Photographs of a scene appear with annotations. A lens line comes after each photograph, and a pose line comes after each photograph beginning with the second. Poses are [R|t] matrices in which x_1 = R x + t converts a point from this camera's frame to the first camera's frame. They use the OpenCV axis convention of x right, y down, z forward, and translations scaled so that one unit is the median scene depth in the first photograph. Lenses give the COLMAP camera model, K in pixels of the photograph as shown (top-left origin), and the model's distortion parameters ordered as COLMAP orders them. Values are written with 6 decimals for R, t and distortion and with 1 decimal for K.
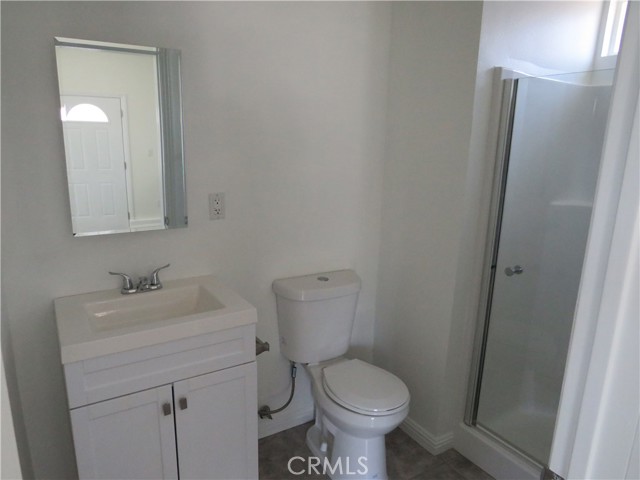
lens RADIAL K [[458.1, 0, 322.5], [0, 458.1, 238.2], [0, 0, 1]] dist [-0.009430, -0.004922]
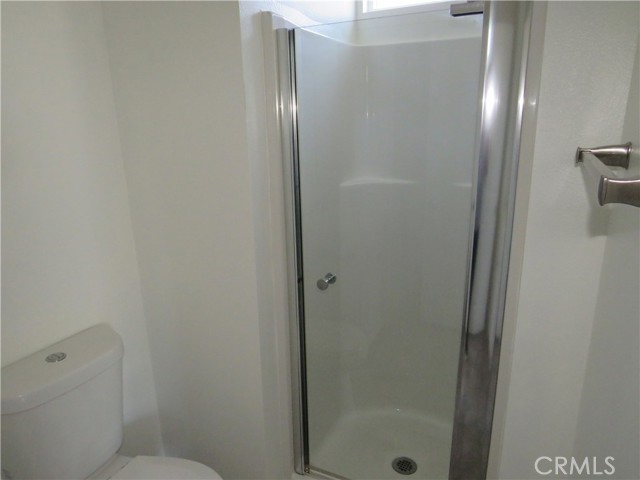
lens RADIAL K [[458.1, 0, 322.5], [0, 458.1, 238.2], [0, 0, 1]] dist [-0.009430, -0.004922]
pose [[0.857626, -0.188198, 0.478602, 0.045399], [0.165326, 0.982129, 0.089943, -0.065407], [-0.486976, 0.001988, 0.873413, 0.283635]]
